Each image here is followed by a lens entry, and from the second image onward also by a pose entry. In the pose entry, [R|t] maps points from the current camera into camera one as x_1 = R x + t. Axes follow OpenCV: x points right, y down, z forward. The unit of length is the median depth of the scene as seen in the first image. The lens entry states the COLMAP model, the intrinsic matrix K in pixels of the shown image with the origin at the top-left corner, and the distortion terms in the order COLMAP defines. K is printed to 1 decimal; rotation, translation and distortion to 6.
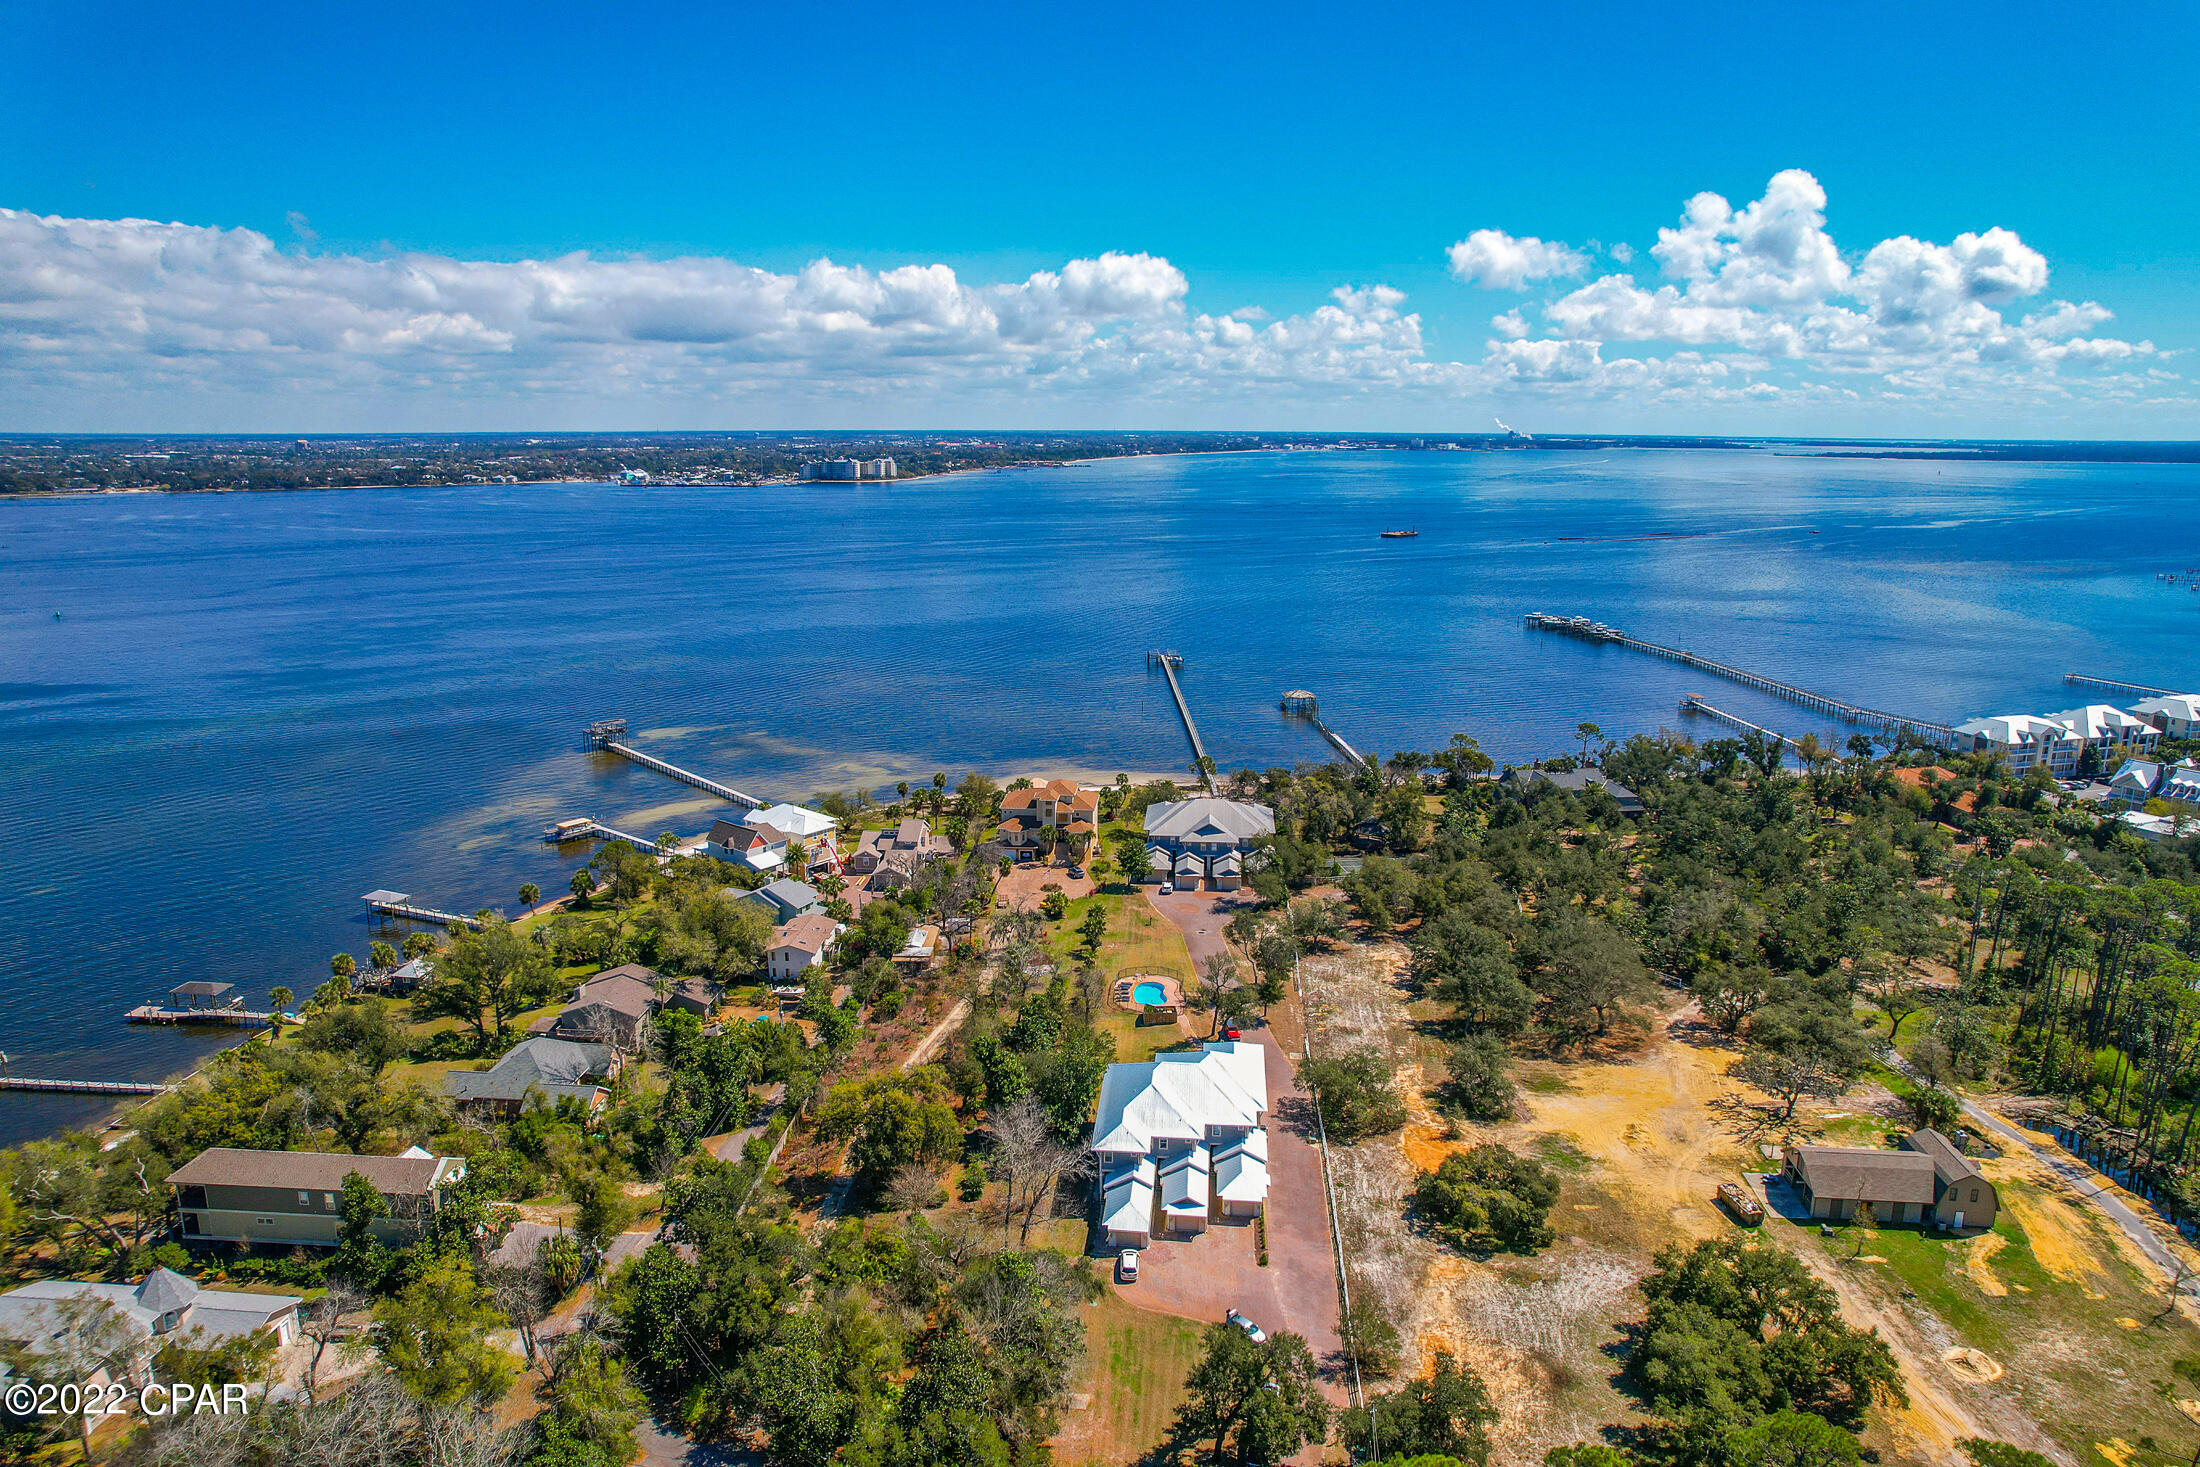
lens RADIAL K [[1398.7, 0, 1106.4], [0, 1398.7, 737.8], [0, 0, 1]] dist [-0.073689, 0.062460]
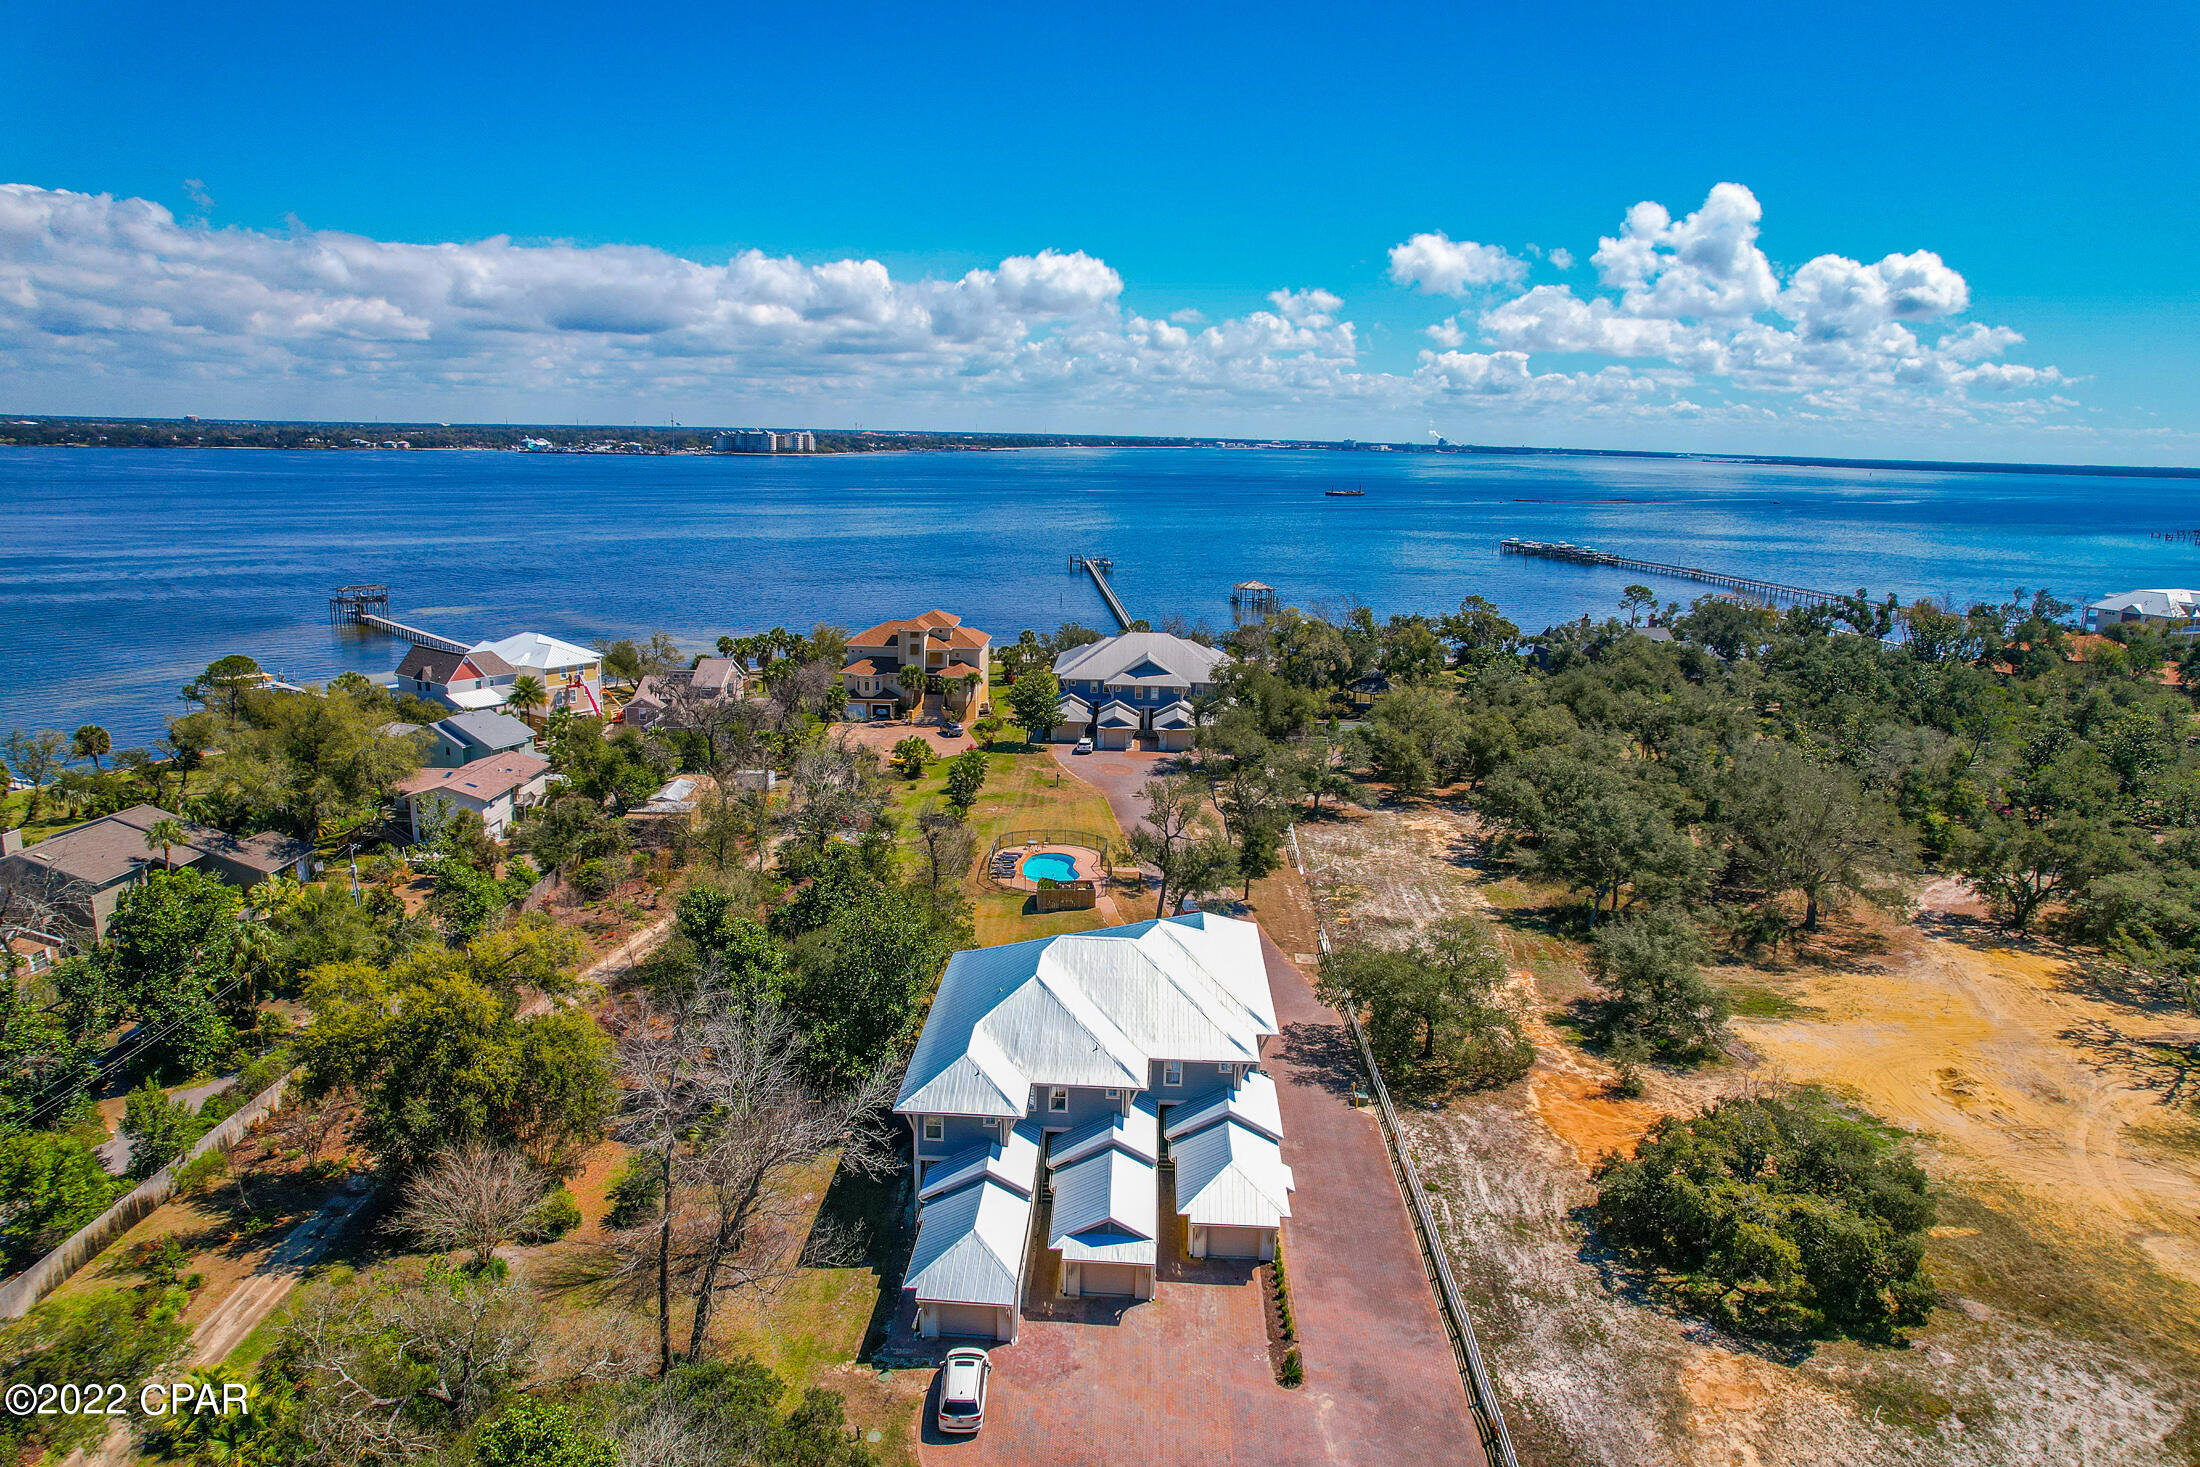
lens RADIAL K [[1398.7, 0, 1108.8], [0, 1398.7, 755.9], [0, 0, 1]] dist [-0.073689, 0.062460]
pose [[0.998581, 0.009991, 0.052299, 0.007817], [-0.010435, 0.999912, 0.008211, 0.042053], [-0.052212, -0.008745, 0.998598, 0.130614]]
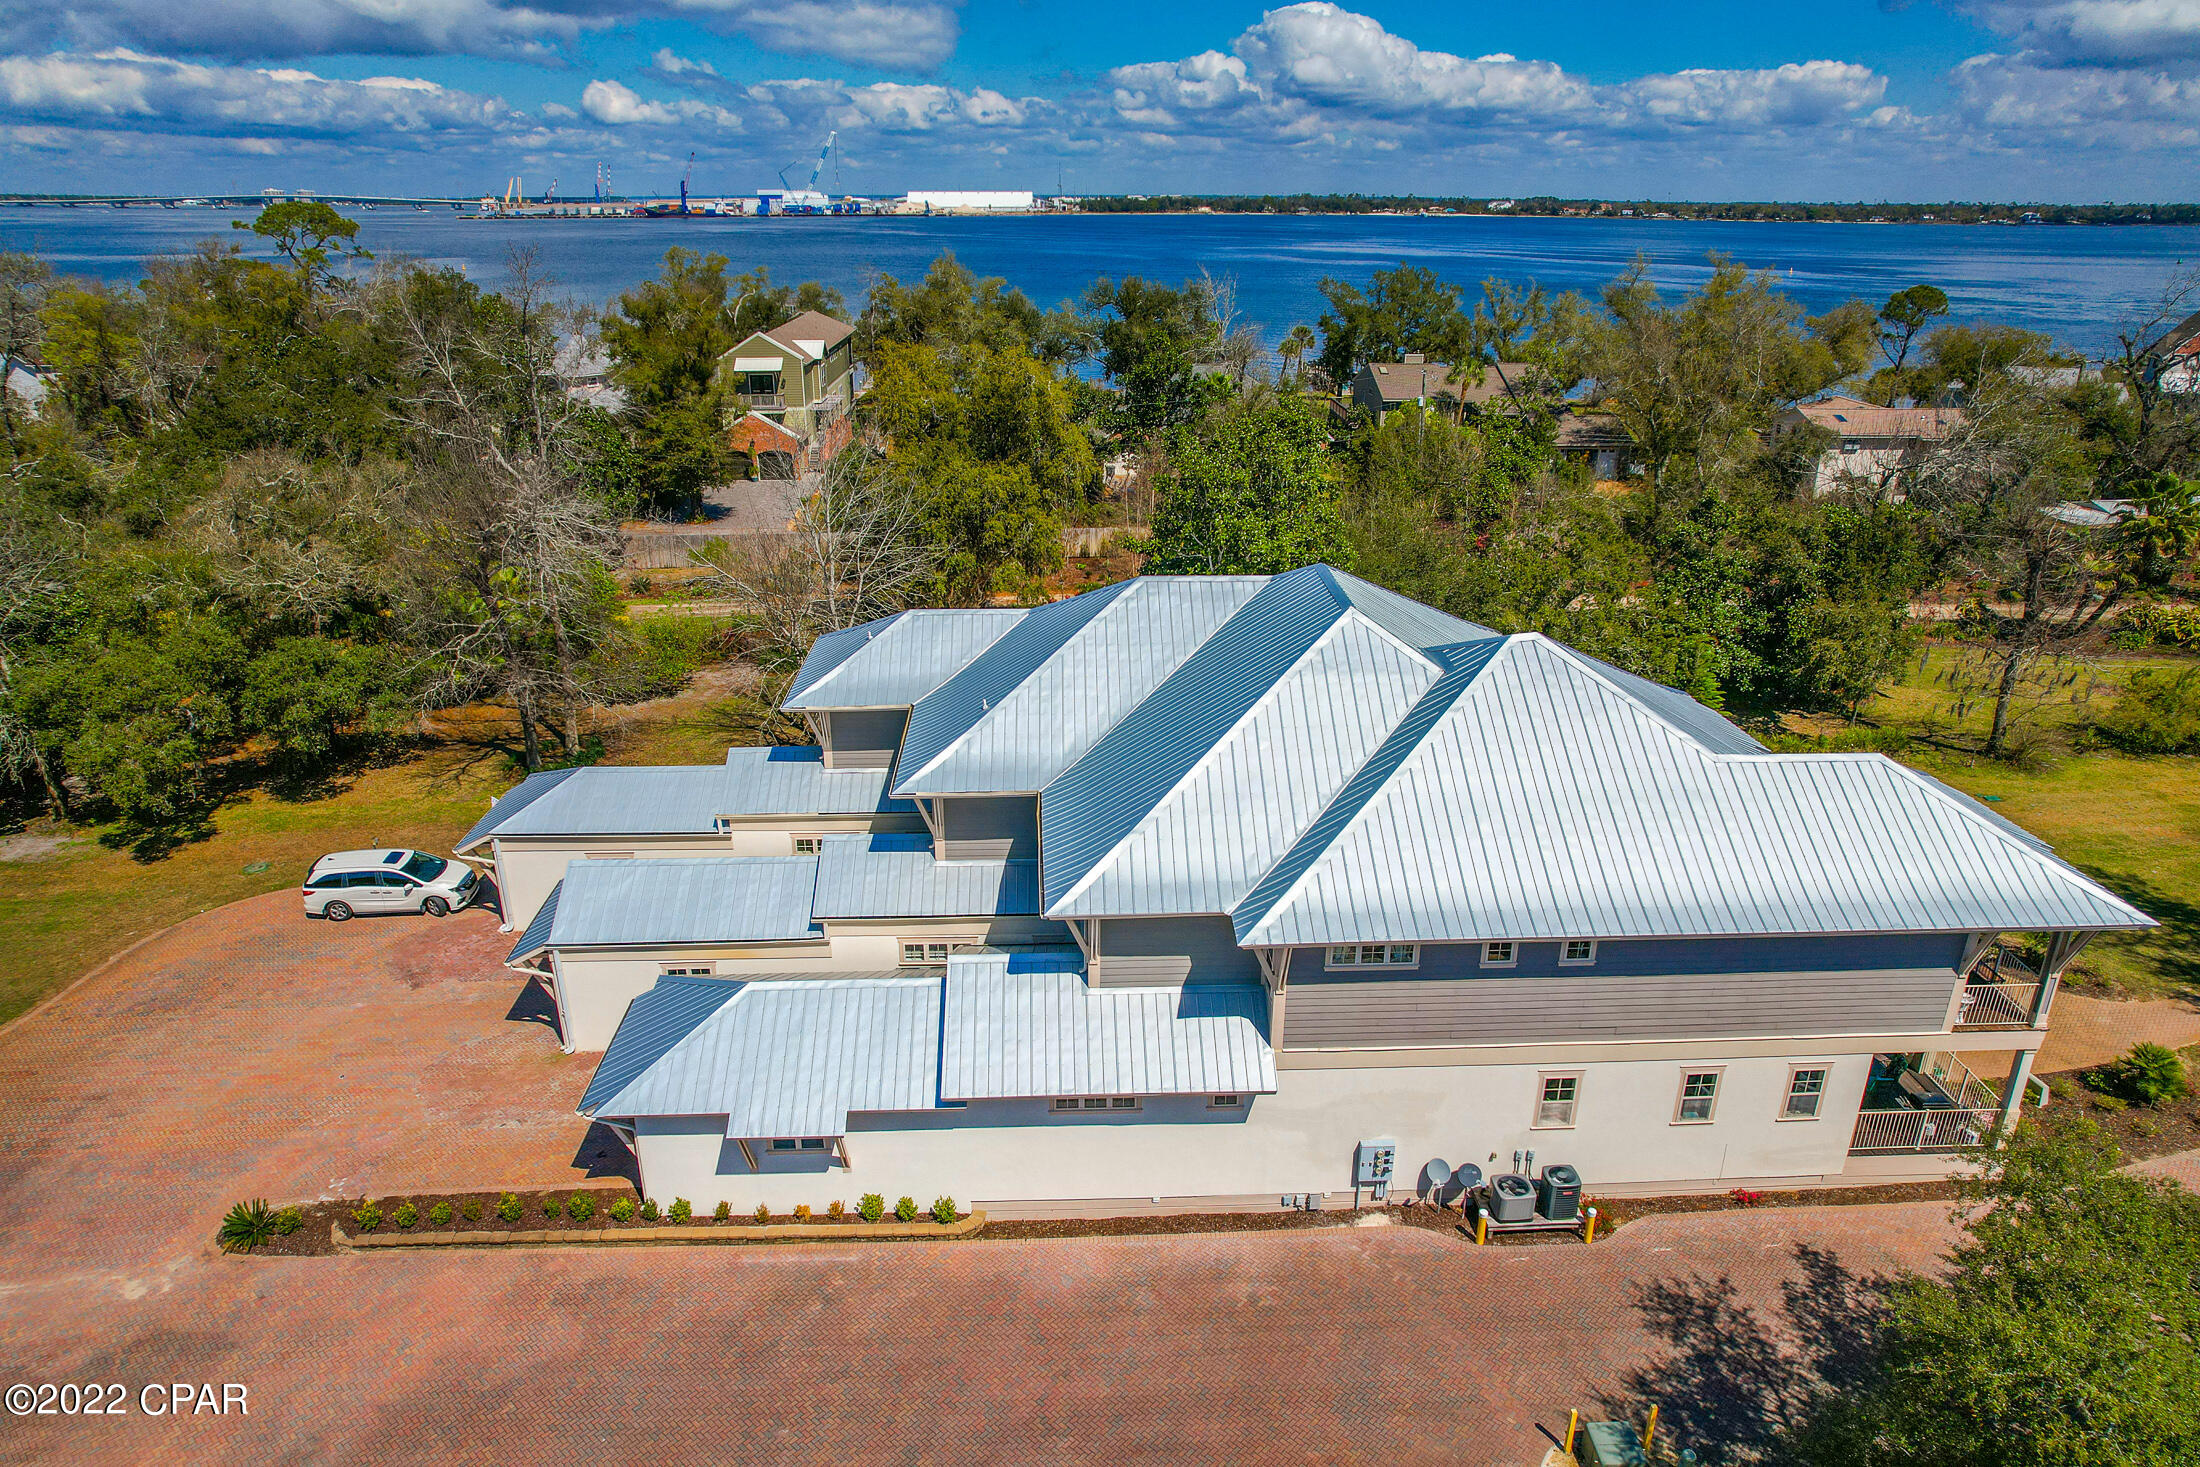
lens RADIAL K [[1398.7, 0, 1111.1], [0, 1398.7, 766.9], [0, 0, 1]] dist [-0.073689, 0.062460]
pose [[0.121511, 0.377118, -0.918159, 0.062648], [-0.219627, 0.912301, 0.345646, 0.049128], [0.967987, 0.159652, 0.193680, 0.236167]]
